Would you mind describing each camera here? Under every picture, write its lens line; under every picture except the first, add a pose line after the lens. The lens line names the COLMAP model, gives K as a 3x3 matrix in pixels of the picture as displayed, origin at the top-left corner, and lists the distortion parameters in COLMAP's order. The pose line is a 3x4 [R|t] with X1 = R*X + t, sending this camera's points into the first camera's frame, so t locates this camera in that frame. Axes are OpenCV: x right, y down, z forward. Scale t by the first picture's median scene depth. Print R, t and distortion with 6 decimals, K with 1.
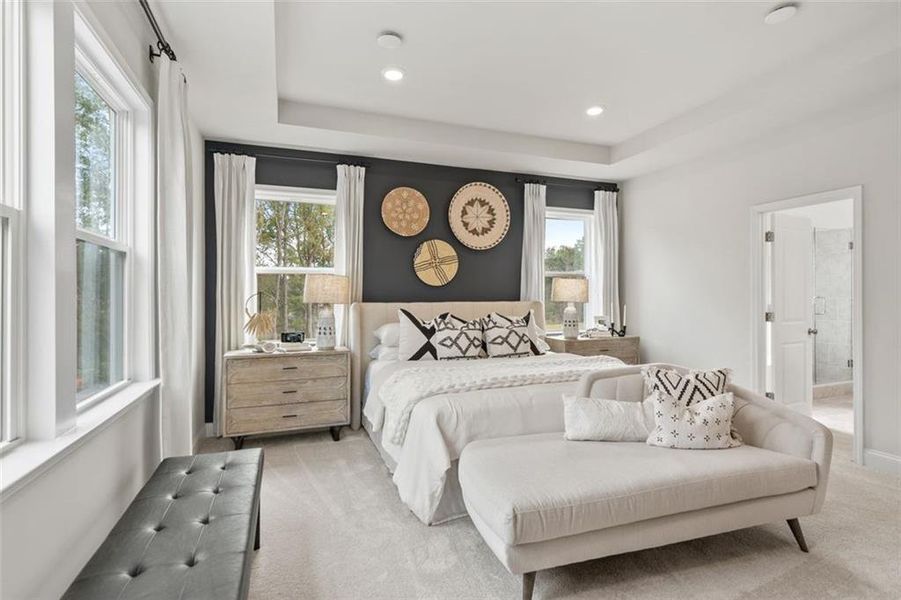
lens RADIAL K [[438.4, 0, 448.4], [0, 438.4, 294.3], [0, 0, 1]] dist [0.000010, -0.000318]
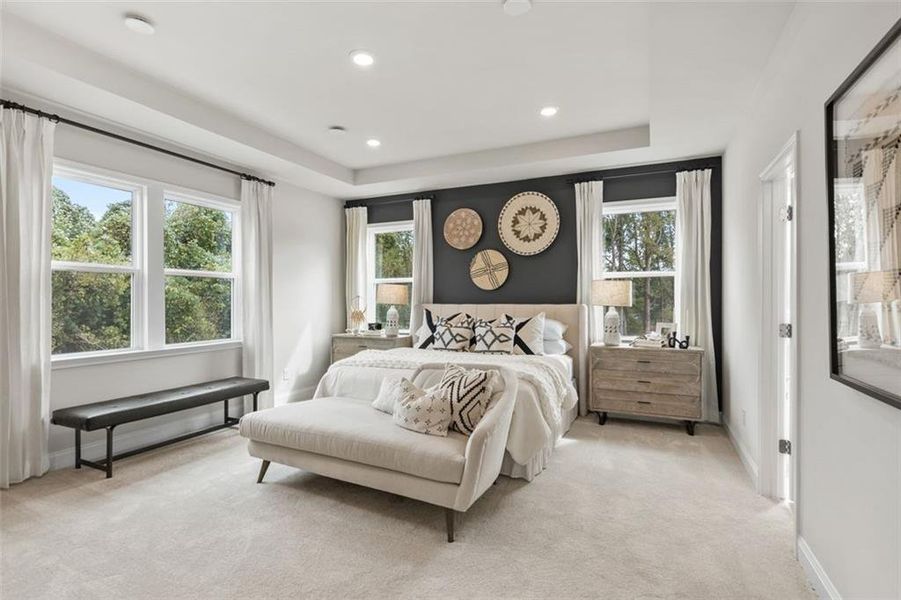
lens RADIAL K [[438.4, 0, 449.8], [0, 438.4, 301.7], [0, 0, 1]] dist [0.000010, -0.000318]
pose [[0.707256, 0.008650, -0.706905, 0.716450], [0.004174, 0.999857, 0.016411, -0.007078], [0.706945, -0.014558, 0.707118, 0.113410]]
